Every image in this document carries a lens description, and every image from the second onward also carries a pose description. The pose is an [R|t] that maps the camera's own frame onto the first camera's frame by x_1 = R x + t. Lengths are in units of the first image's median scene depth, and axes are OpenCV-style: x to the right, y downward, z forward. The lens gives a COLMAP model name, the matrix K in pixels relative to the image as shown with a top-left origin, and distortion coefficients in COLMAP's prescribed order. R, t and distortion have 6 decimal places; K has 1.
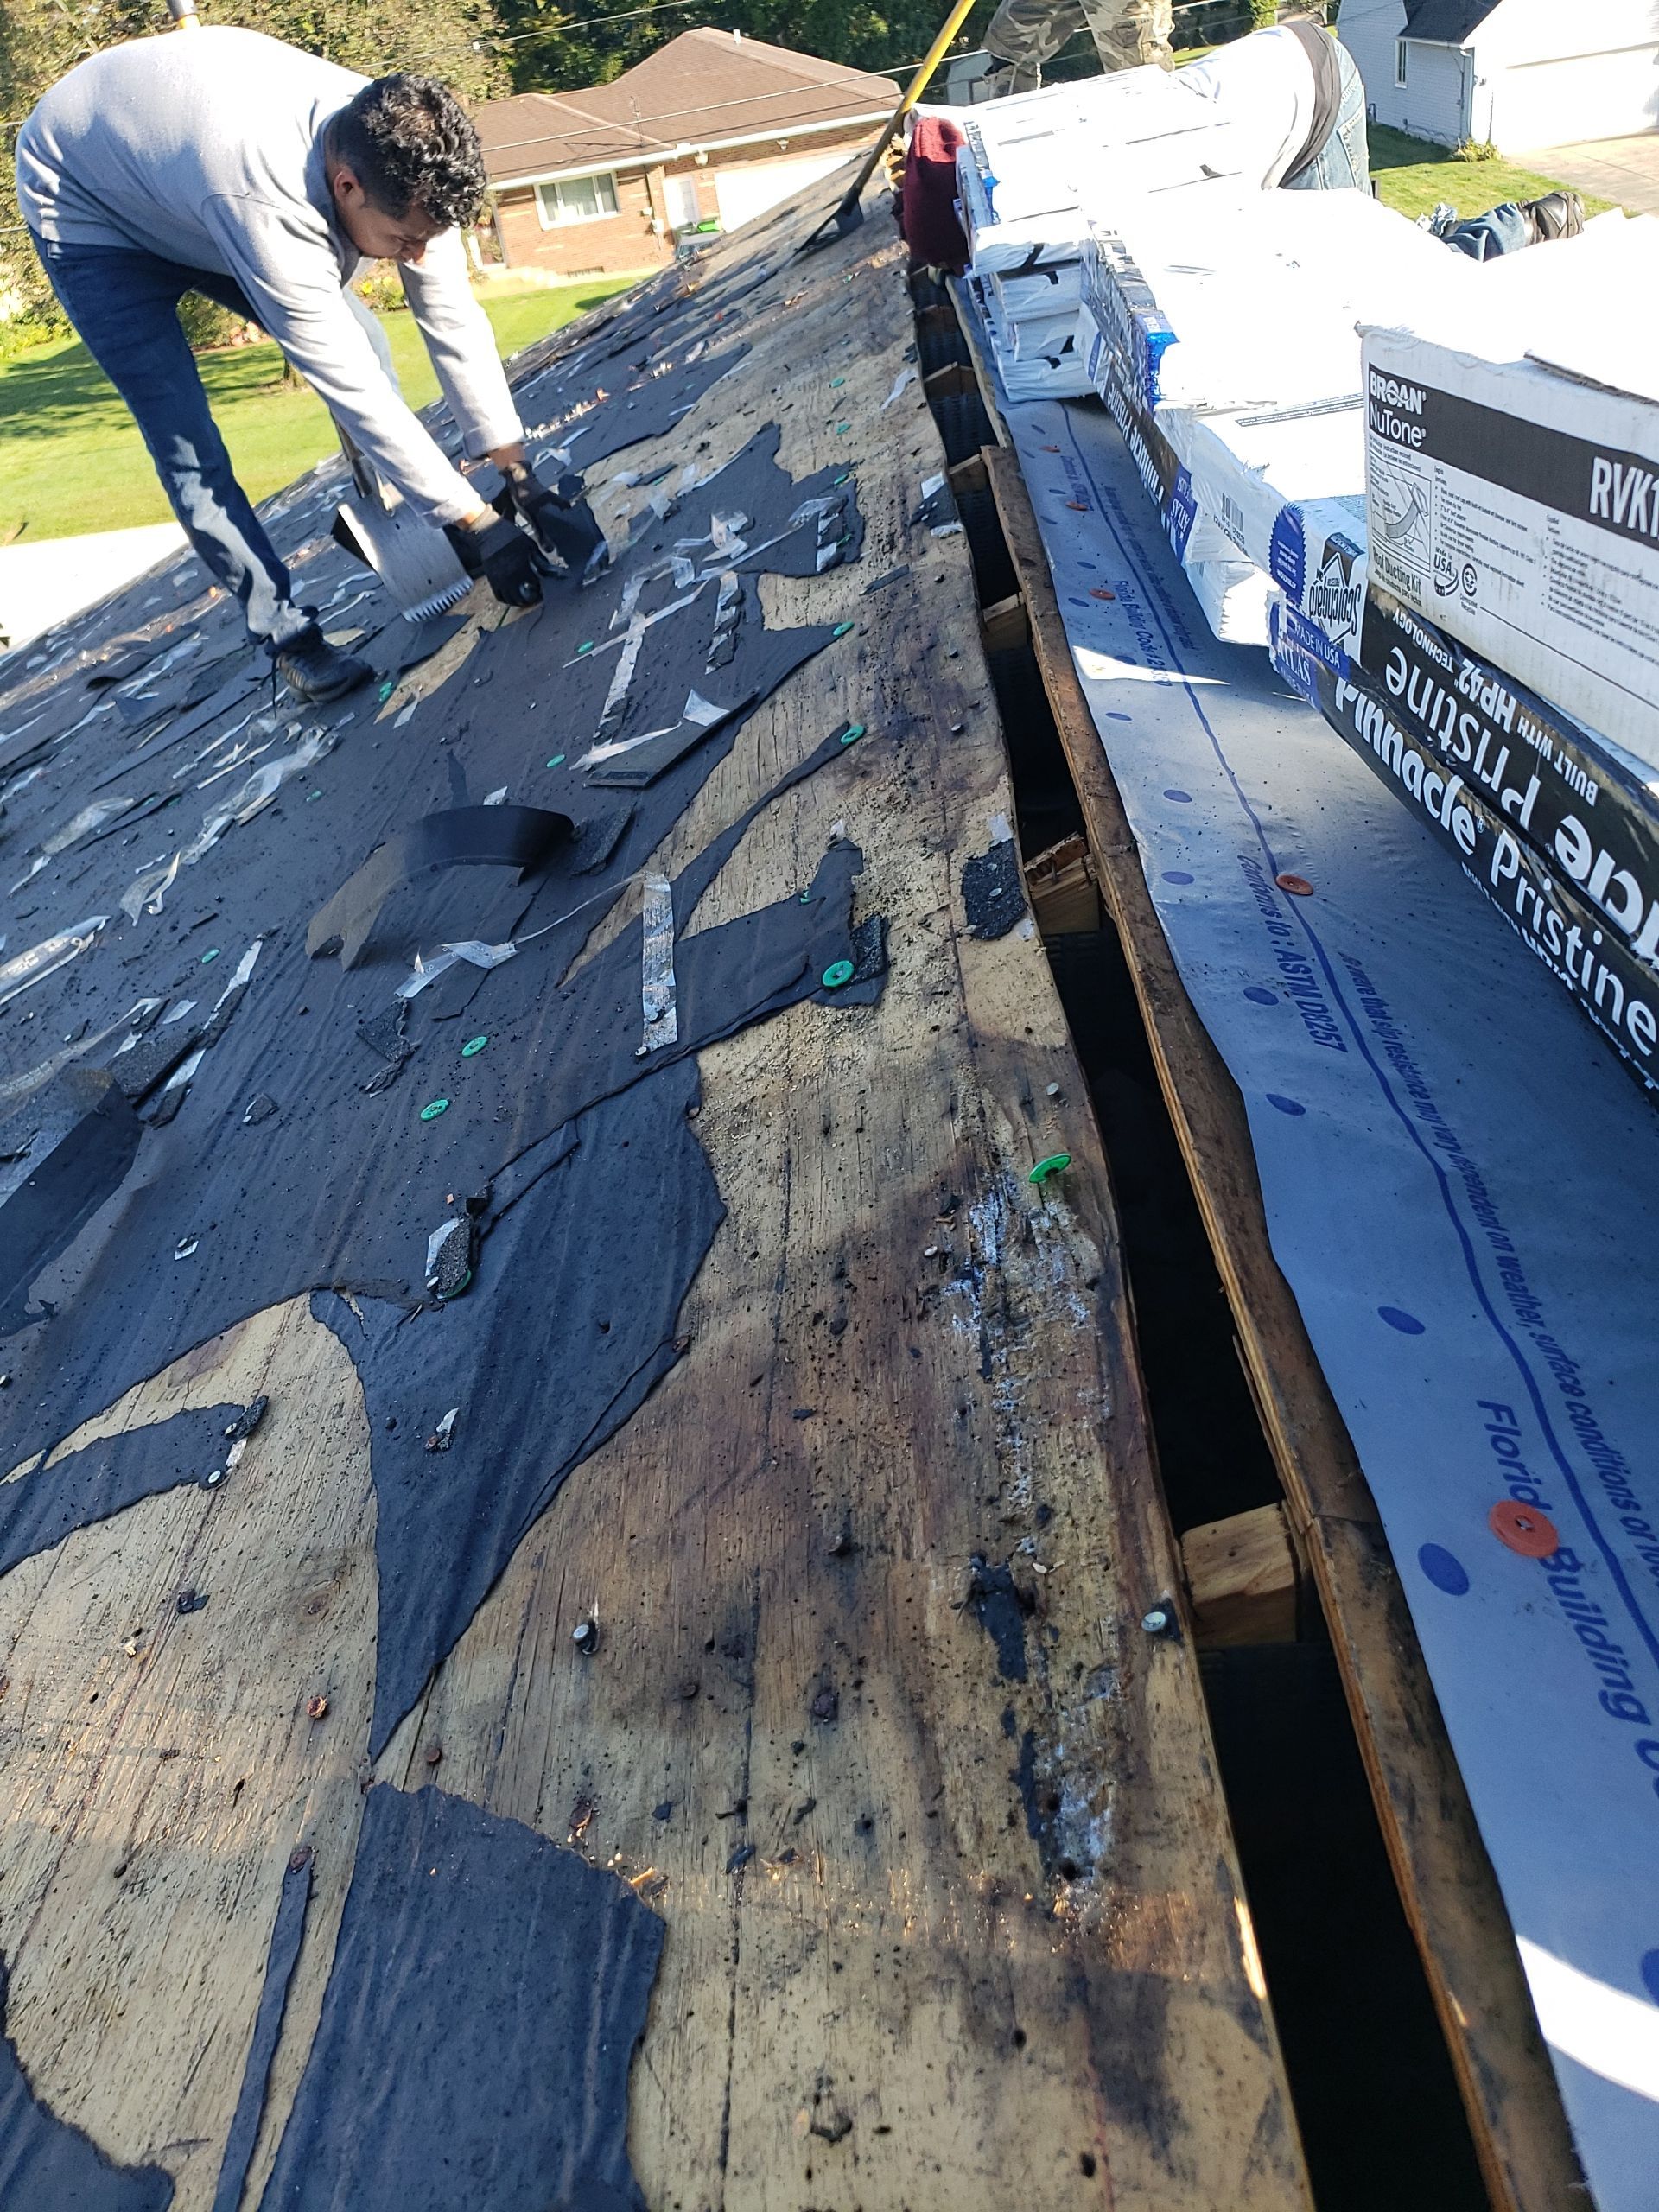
lens RADIAL K [[1810.0, 0, 813.8], [0, 1810.0, 1088.4], [0, 0, 1]] dist [0.110450, -0.085322]
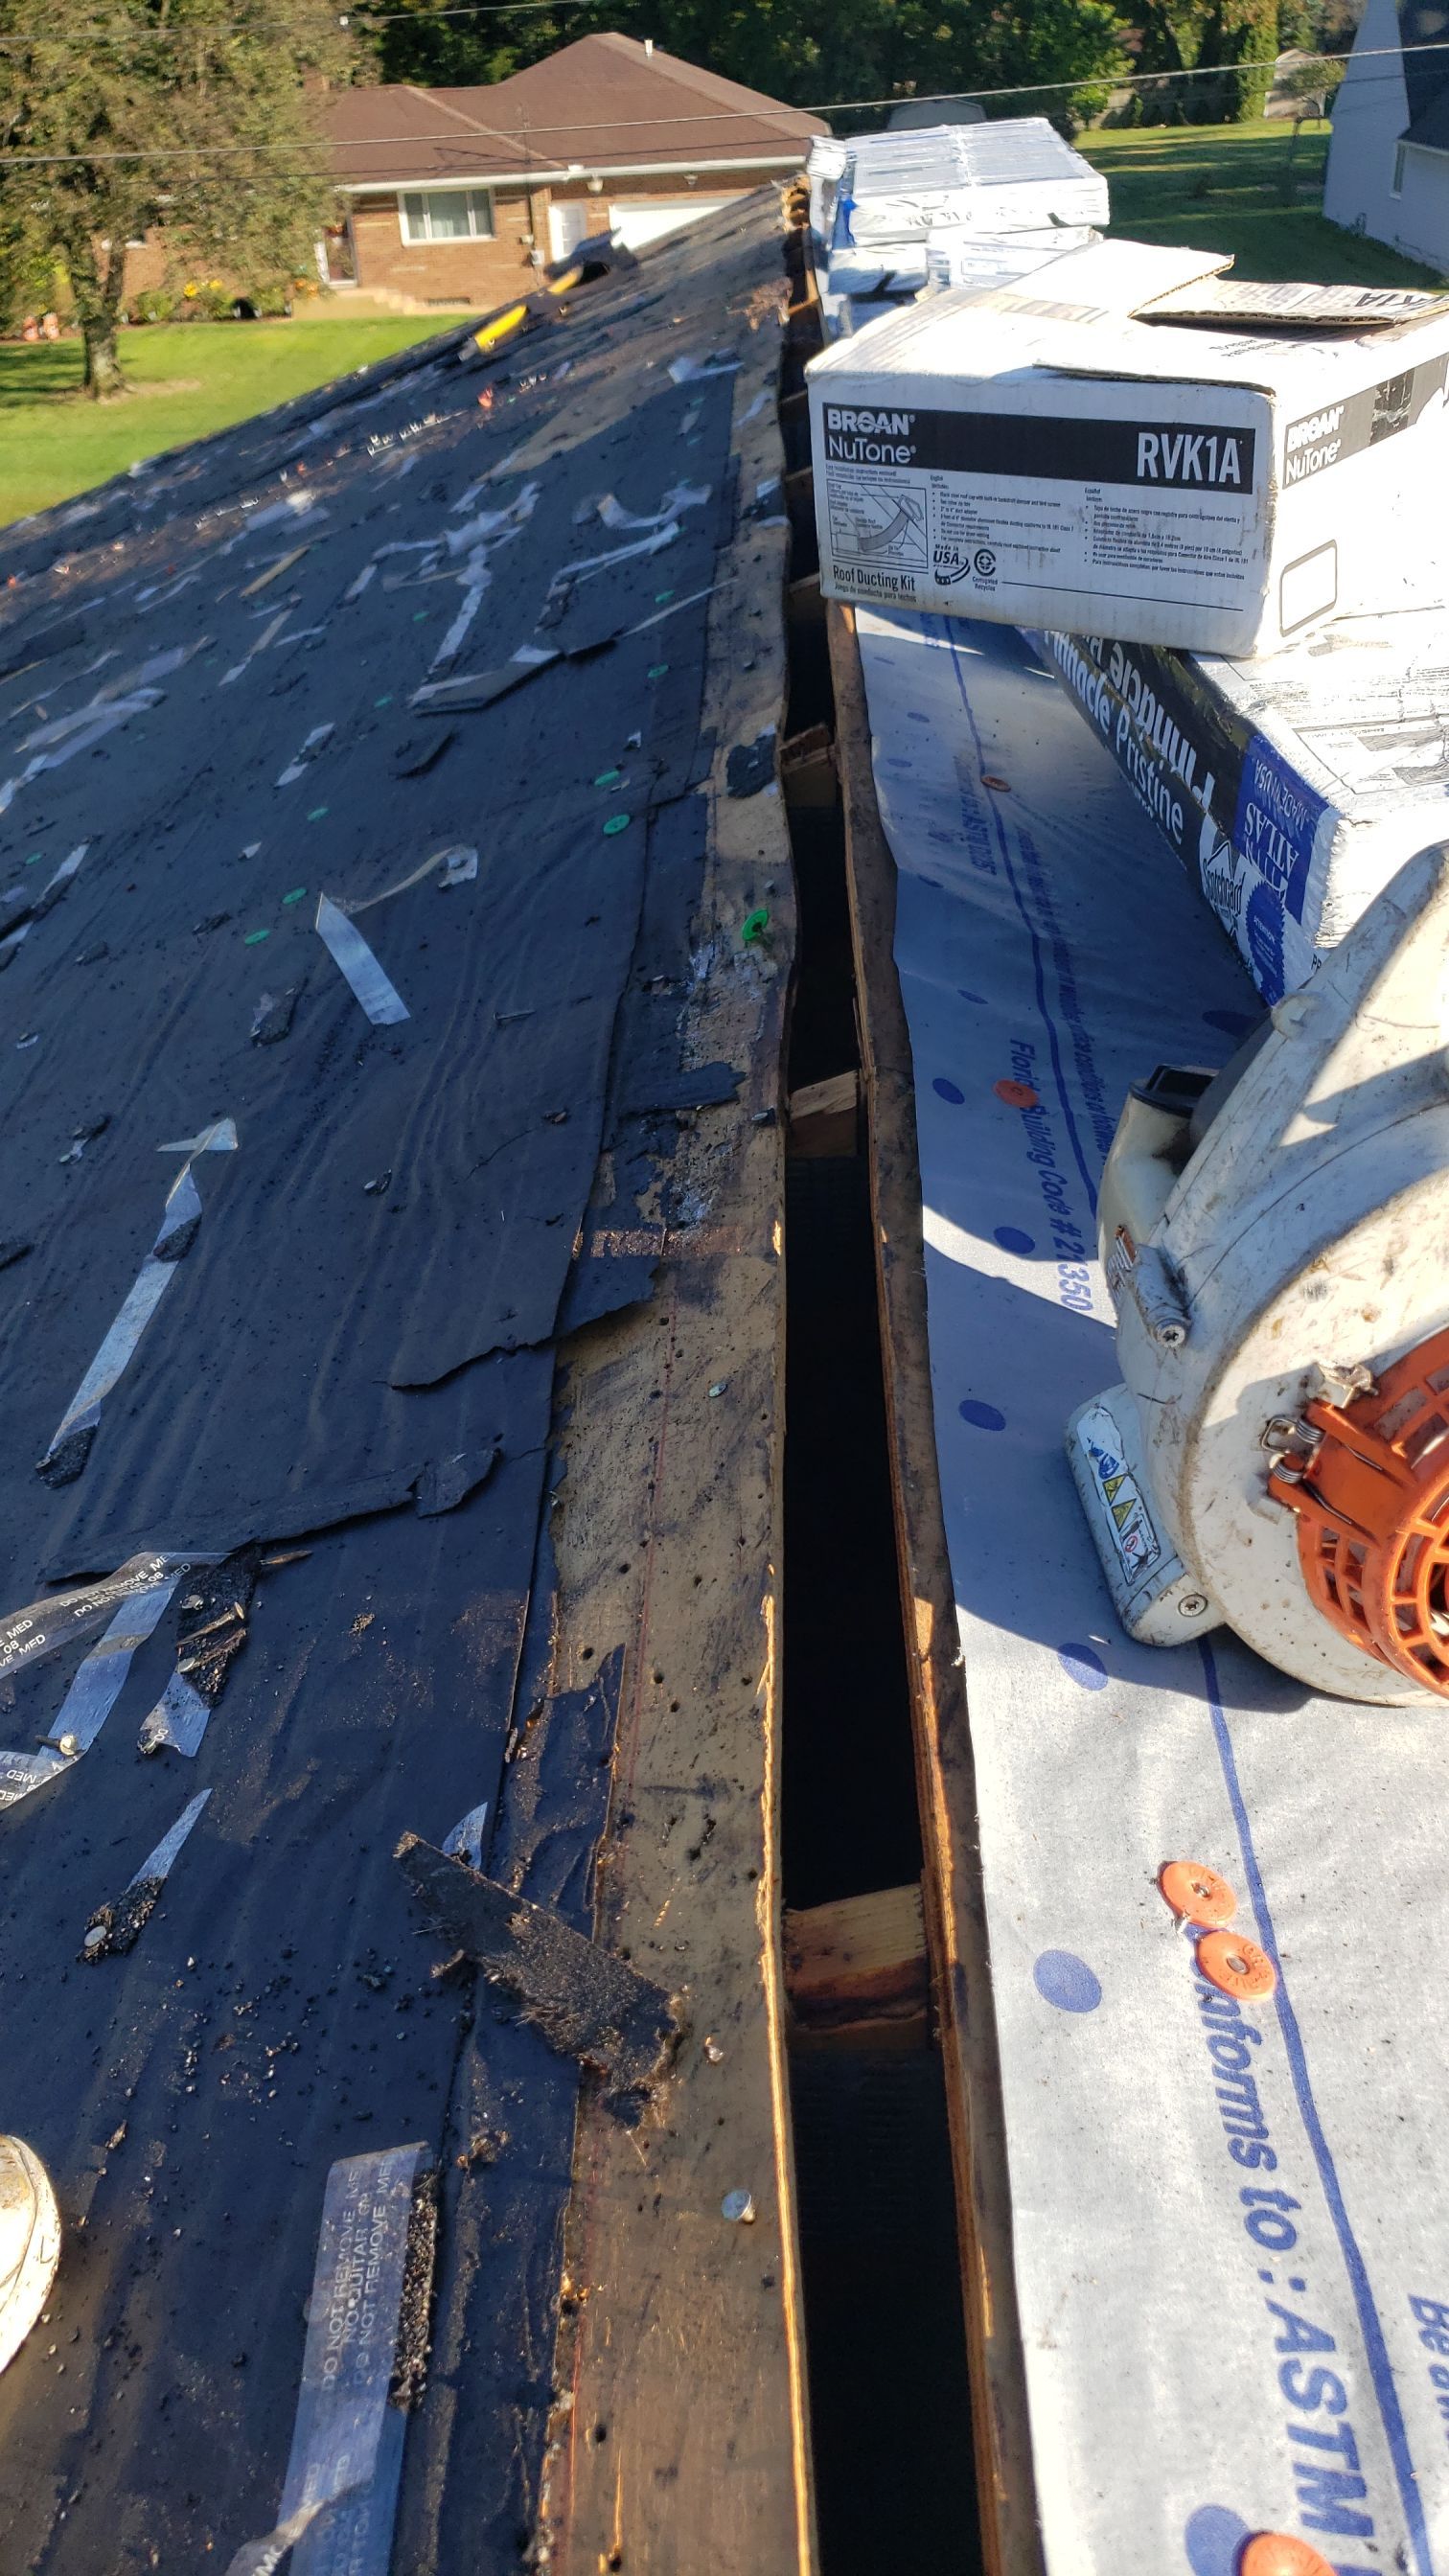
lens RADIAL K [[2091.6, 0, 724.5], [0, 2091.6, 1288.0], [0, 0, 1]] dist [0.071853, 0.002260]
pose [[0.994657, 0.092024, 0.046793, 0.045835], [-0.092307, 0.995723, 0.003908, 0.222205], [-0.046234, -0.008206, 0.998897, -0.375611]]
